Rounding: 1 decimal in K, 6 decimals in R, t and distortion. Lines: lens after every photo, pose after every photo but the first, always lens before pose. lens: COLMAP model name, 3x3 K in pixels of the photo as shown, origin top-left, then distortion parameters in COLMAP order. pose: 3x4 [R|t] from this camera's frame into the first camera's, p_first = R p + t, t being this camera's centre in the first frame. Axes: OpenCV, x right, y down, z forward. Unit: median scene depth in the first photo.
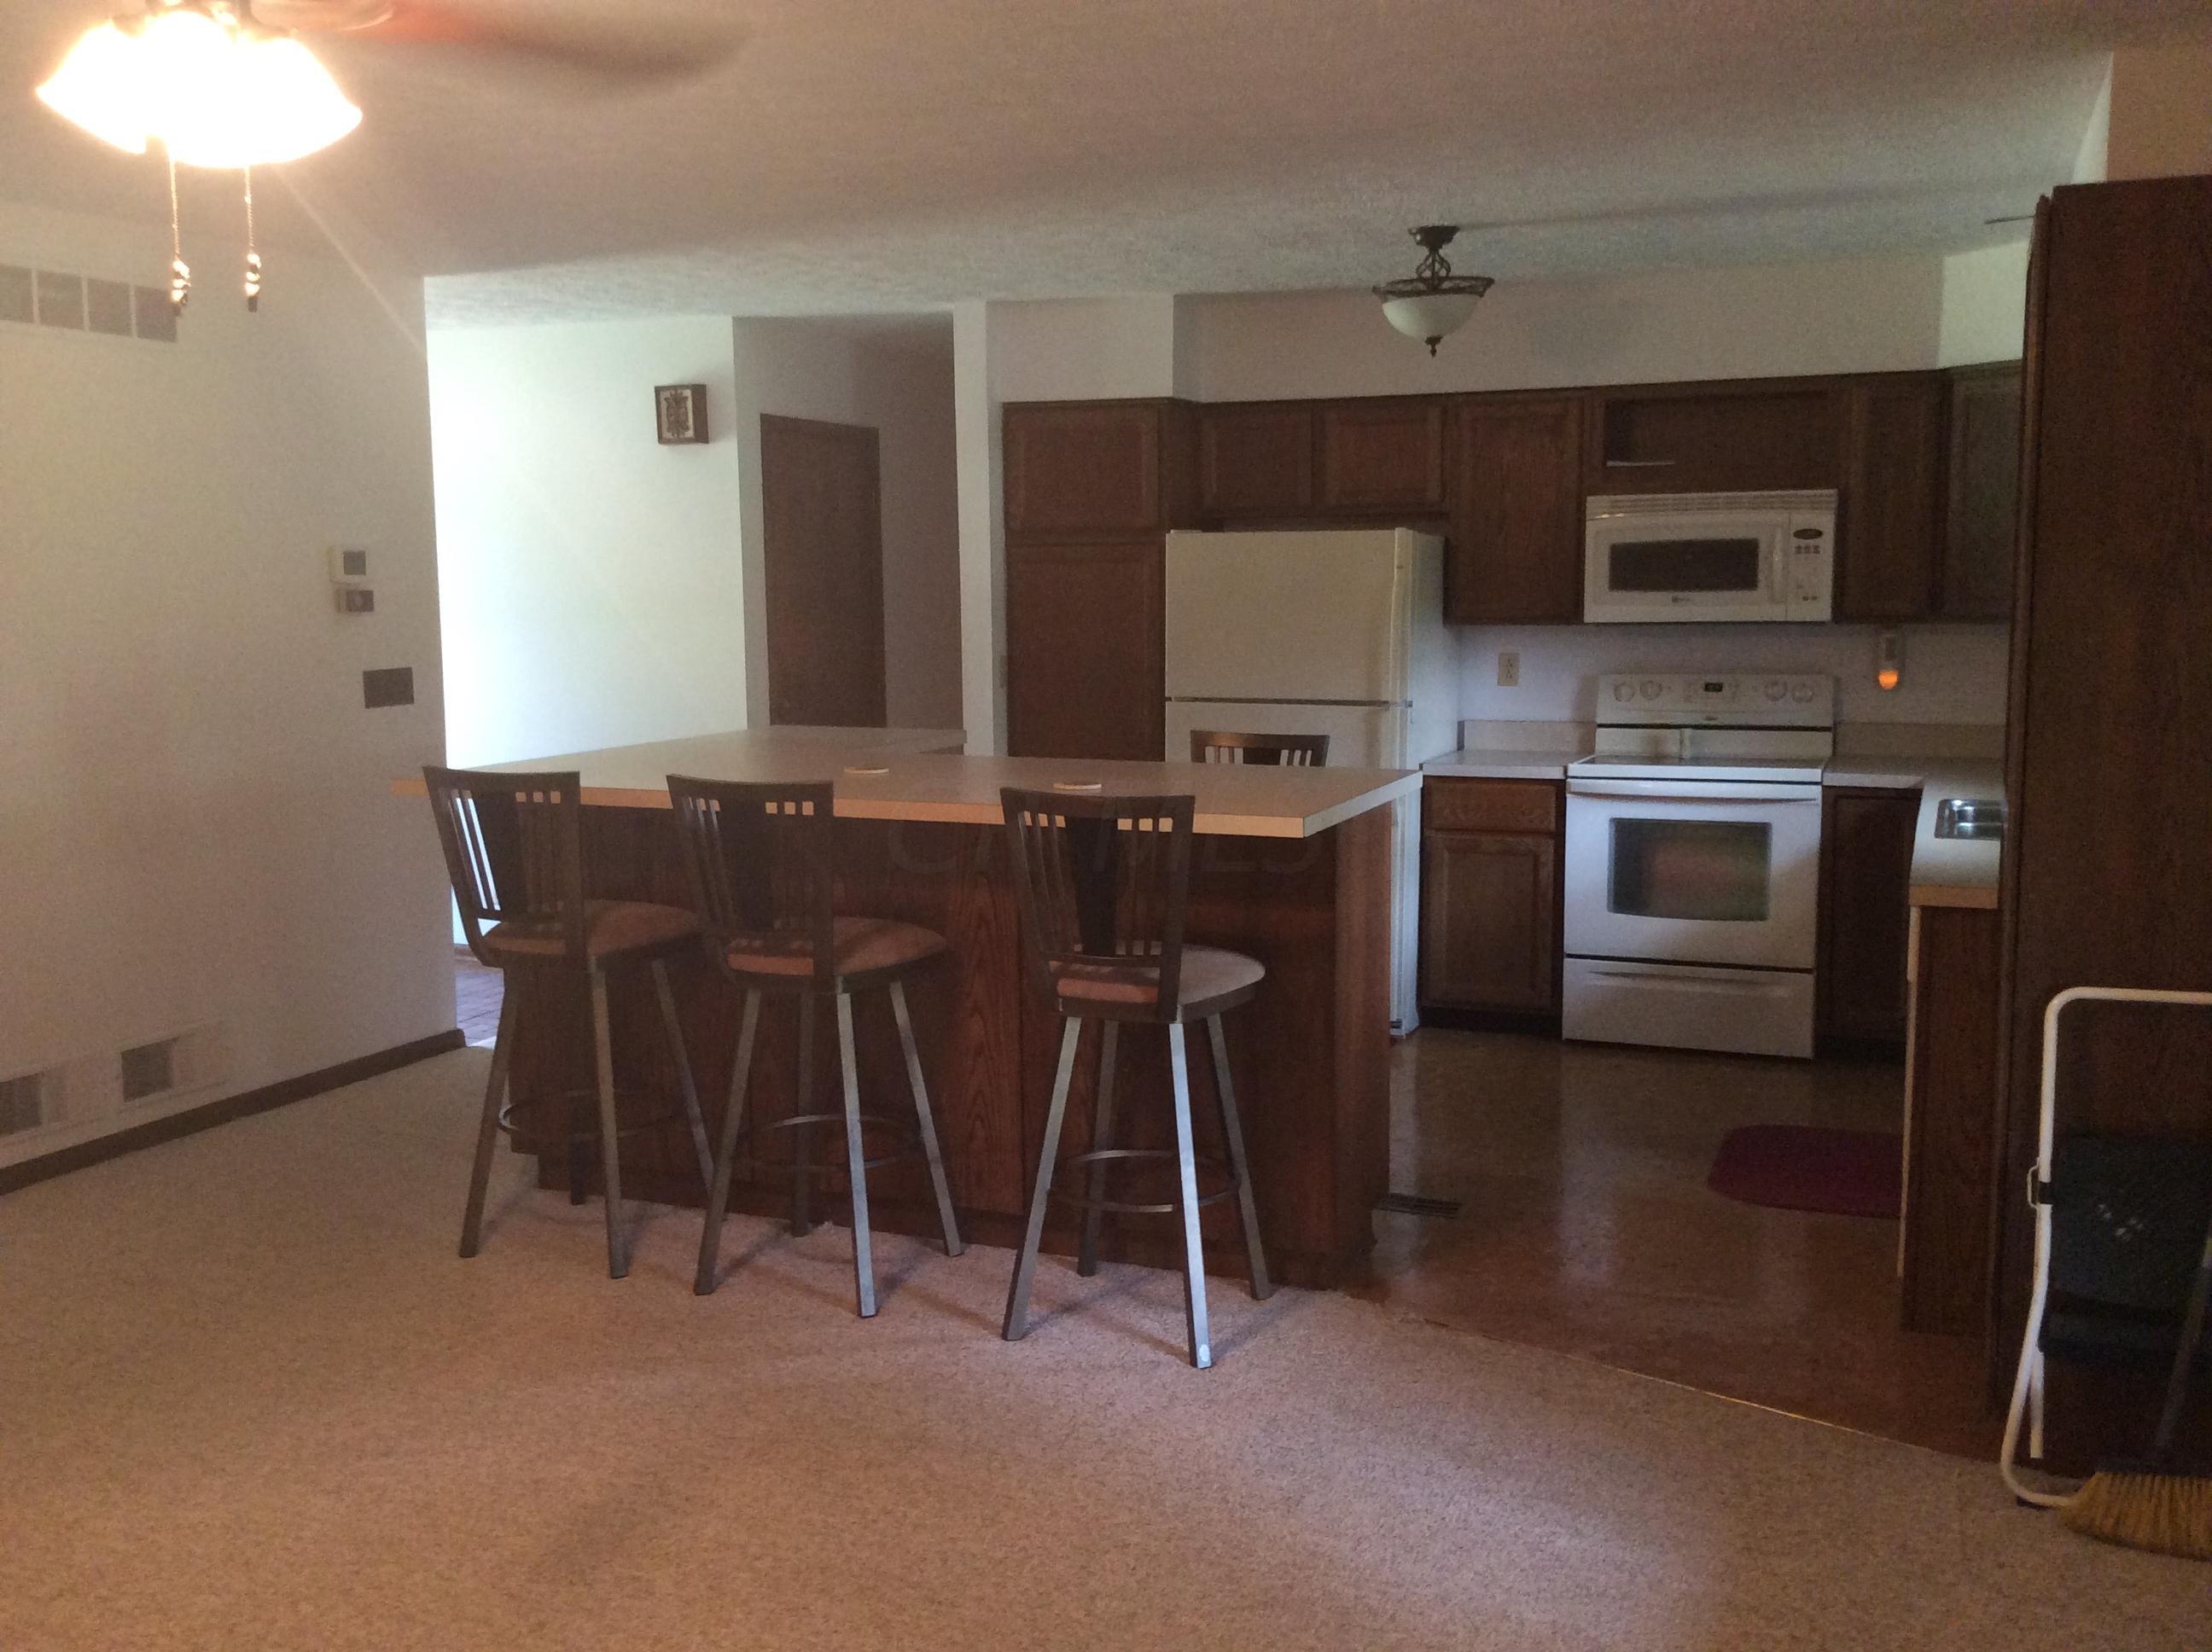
lens RADIAL K [[2032.4, 0, 1093.2], [0, 2032.4, 837.0], [0, 0, 1]] dist [0.025100, 0.000000]
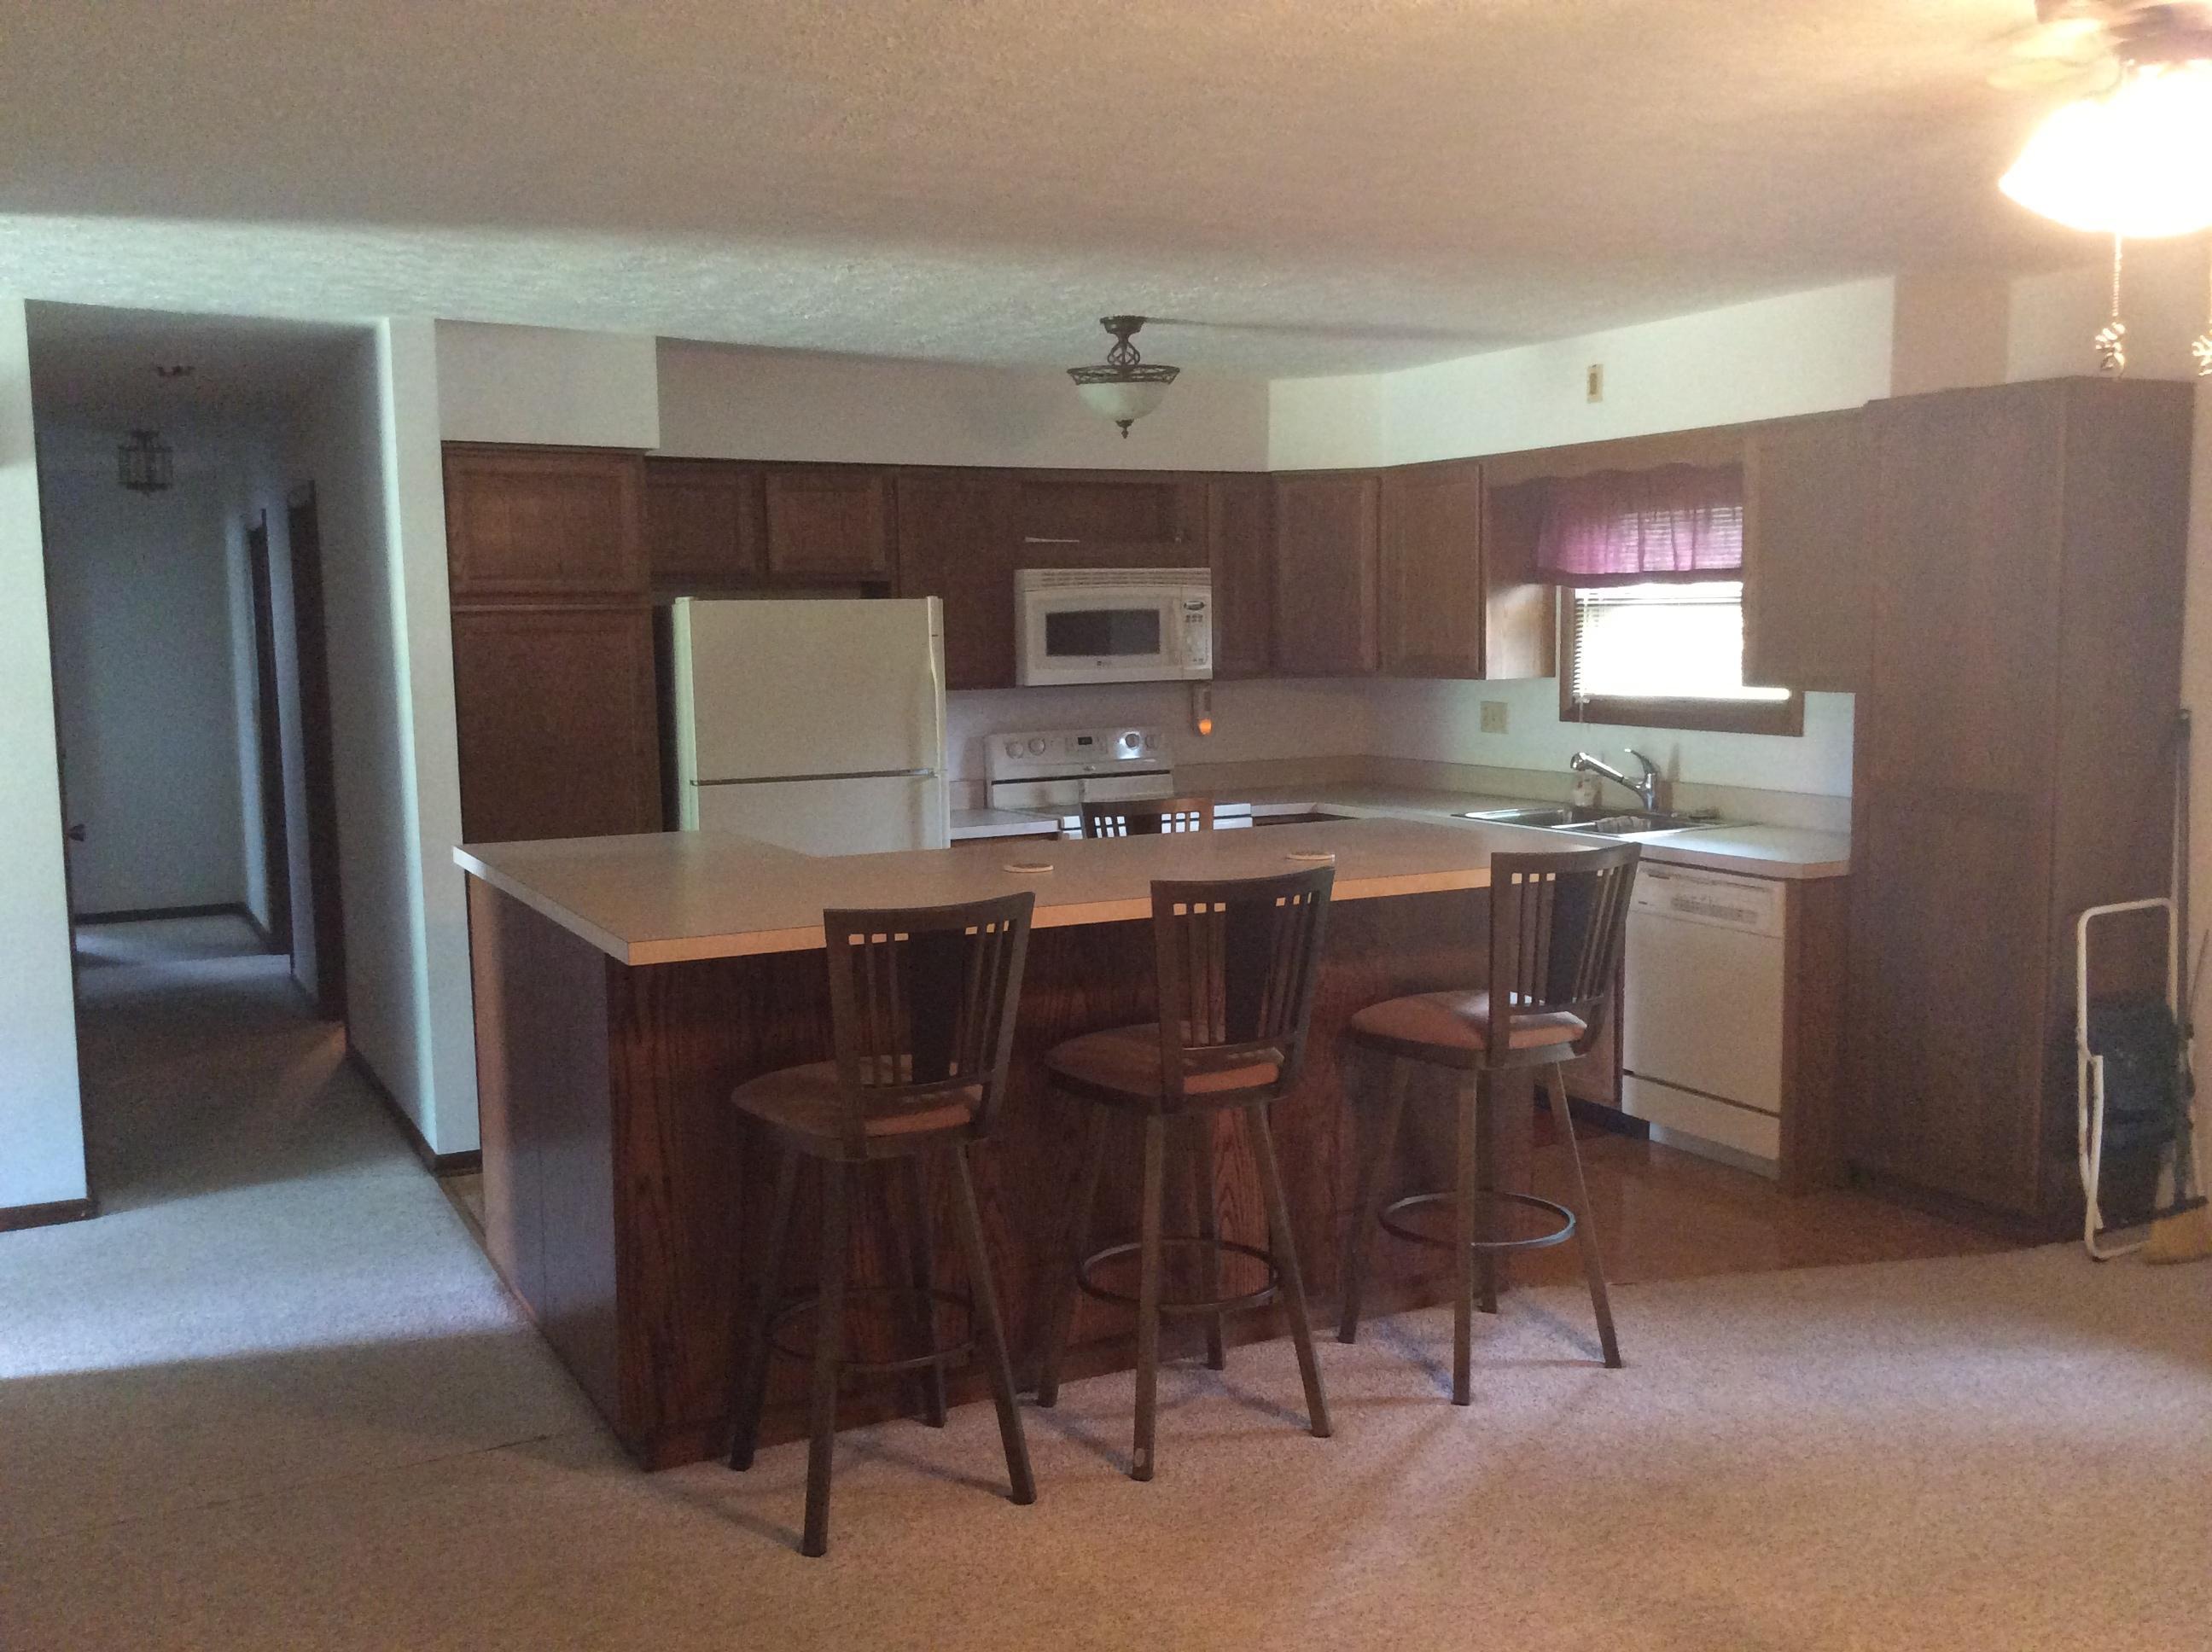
lens RADIAL K [[2032.4, 0, 1099.7], [0, 2032.4, 819.9], [0, 0, 1]] dist [0.025100, 0.000000]
pose [[0.634960, -0.078764, 0.768520, -0.587327], [0.108817, 0.993990, 0.011966, -0.046105], [-0.764843, 0.076030, 0.639714, 0.305680]]
